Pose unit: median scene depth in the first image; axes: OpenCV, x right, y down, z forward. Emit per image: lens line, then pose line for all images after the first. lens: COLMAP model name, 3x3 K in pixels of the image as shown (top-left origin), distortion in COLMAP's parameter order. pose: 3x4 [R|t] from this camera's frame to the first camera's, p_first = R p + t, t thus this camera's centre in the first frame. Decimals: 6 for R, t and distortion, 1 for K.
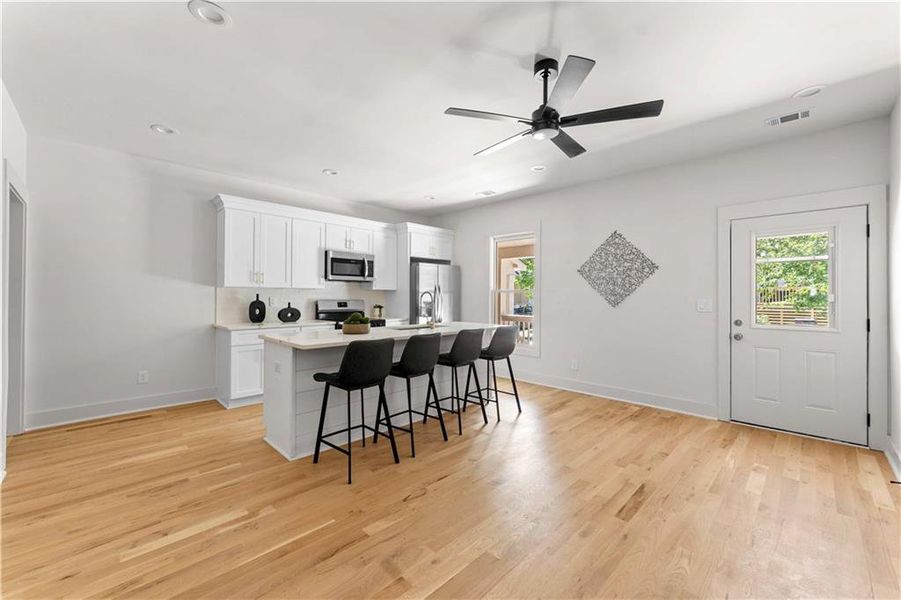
lens RADIAL K [[361.6, 0, 450.5], [0, 361.6, 300.0], [0, 0, 1]] dist [0.000946, 0.000193]
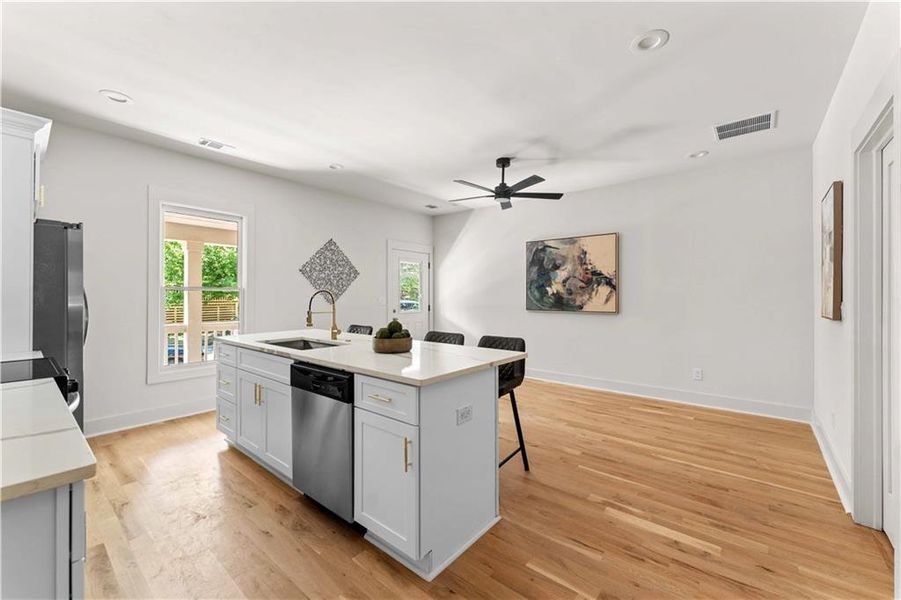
lens RADIAL K [[362.3, 0, 450.5], [0, 362.3, 300.0], [0, 0, 1]] dist [-0.000144, -0.000015]
pose [[-0.090933, -0.015914, 0.995730, -0.745213], [0.010365, 0.999803, 0.016926, -0.011552], [-0.995803, 0.011860, -0.090750, 0.742203]]
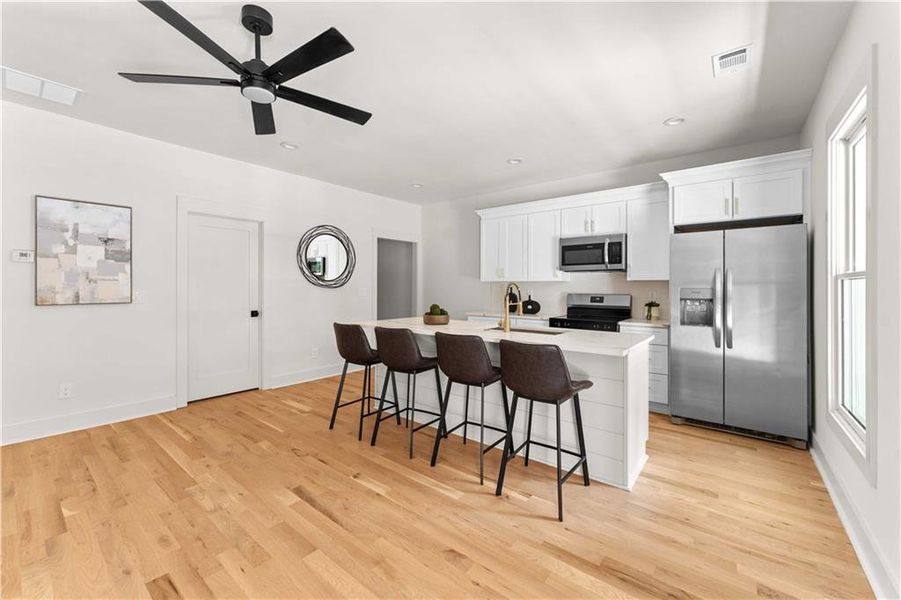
lens RADIAL K [[363.4, 0, 447.6], [0, 363.4, 287.7], [0, 0, 1]] dist [-0.000625, -0.000097]
pose [[0.105468, -0.008414, -0.994387, 0.613942], [-0.014247, 0.999849, -0.009972, -0.001751], [0.994321, 0.015218, 0.105332, 0.718069]]
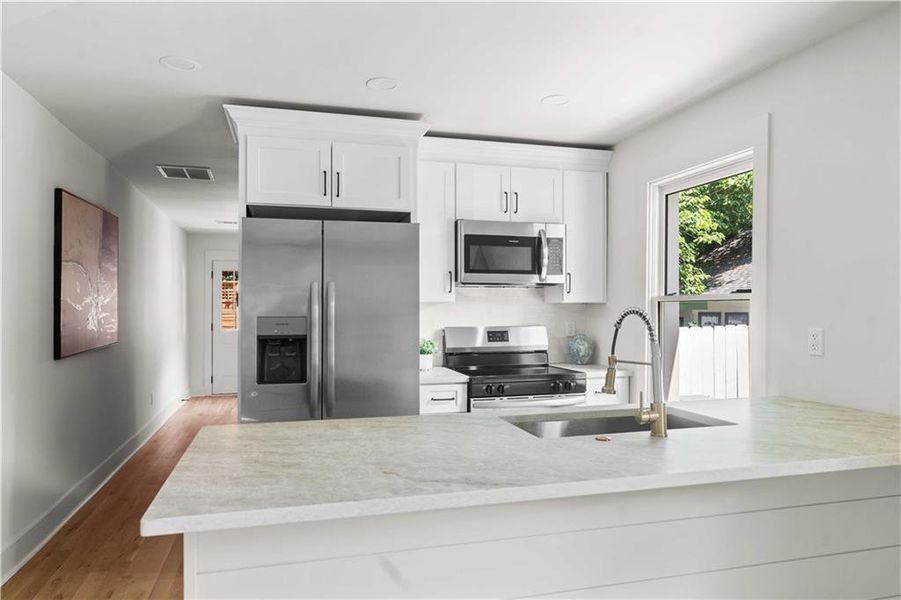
lens RADIAL K [[682.4, 0, 450.5], [0, 682.4, 300.0], [0, 0, 1]] dist [-0.002694, -0.000286]
pose [[0.874328, -0.013530, -0.485147, 0.087676], [-0.000574, 0.999582, -0.028912, -0.010110], [0.485335, 0.025557, 0.873954, 0.265683]]
